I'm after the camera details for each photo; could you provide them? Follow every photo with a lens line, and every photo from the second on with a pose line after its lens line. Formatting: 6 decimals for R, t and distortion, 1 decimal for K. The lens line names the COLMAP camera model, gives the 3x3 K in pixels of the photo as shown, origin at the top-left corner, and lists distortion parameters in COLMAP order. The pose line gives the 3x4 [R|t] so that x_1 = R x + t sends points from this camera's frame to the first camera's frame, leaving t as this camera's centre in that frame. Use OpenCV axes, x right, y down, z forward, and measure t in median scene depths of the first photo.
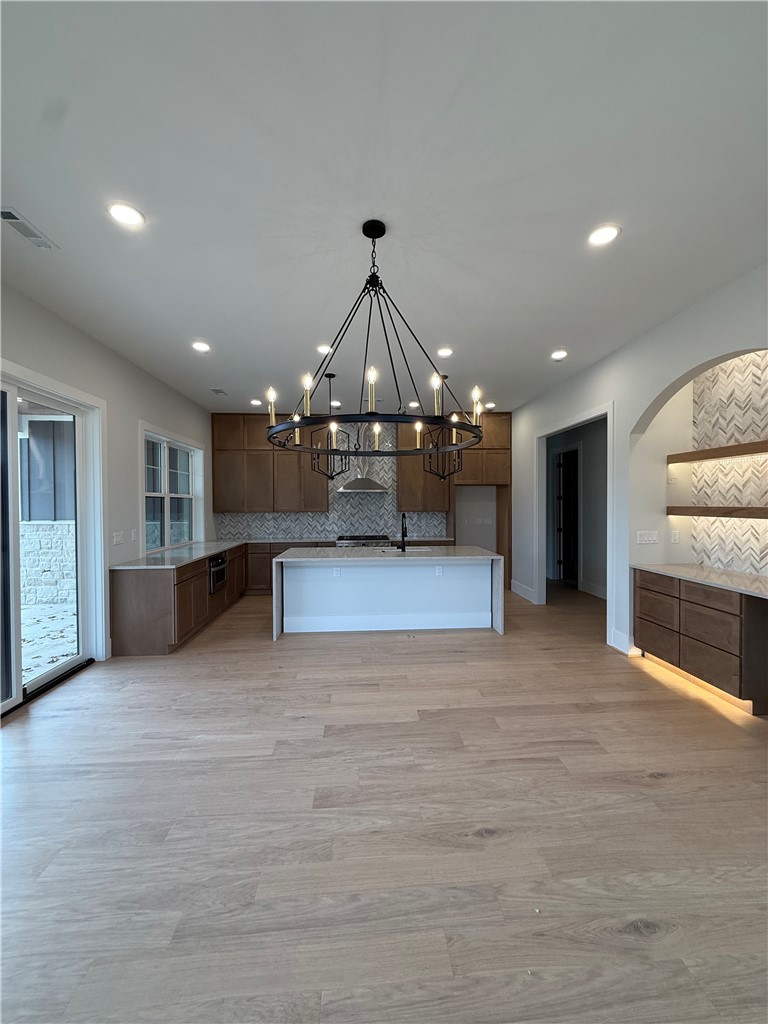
lens RADIAL K [[406.3, 0, 386.6], [0, 406.3, 508.4], [0, 0, 1]] dist [0.001142, -0.000235]
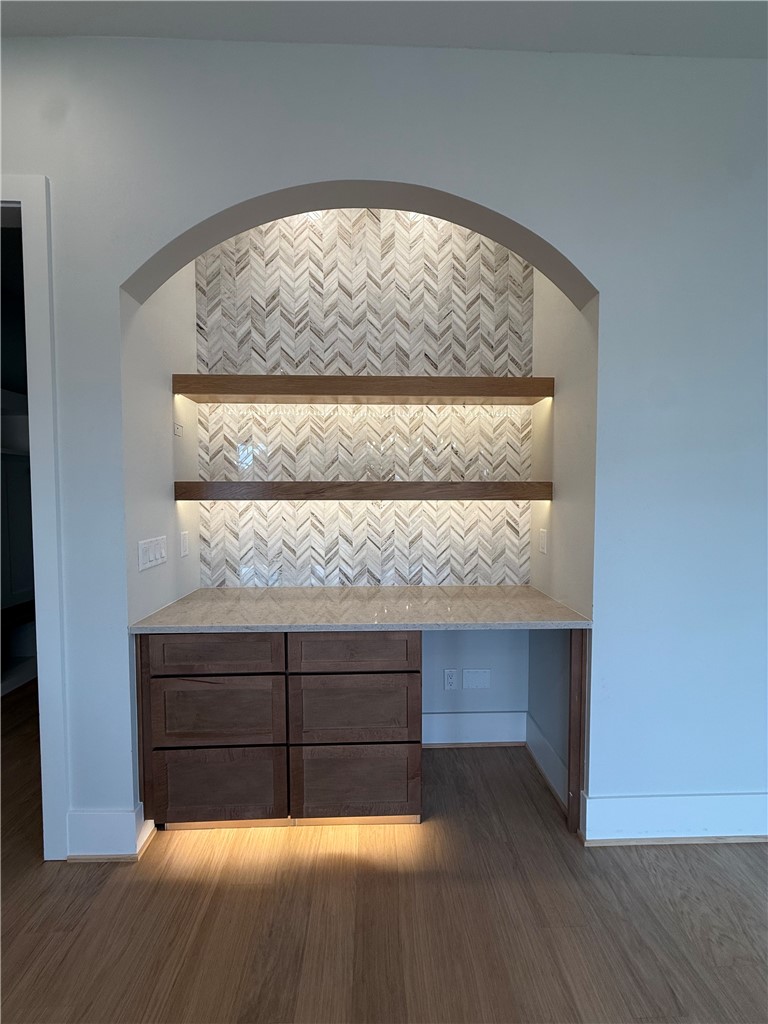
lens RADIAL K [[406.3, 0, 385.6], [0, 406.3, 507.3], [0, 0, 1]] dist [0.001142, -0.000235]
pose [[0.045726, -0.032343, 0.998430, 0.241407], [0.013793, 0.999401, 0.031743, 0.014182], [-0.998859, 0.012320, 0.046144, 0.794351]]
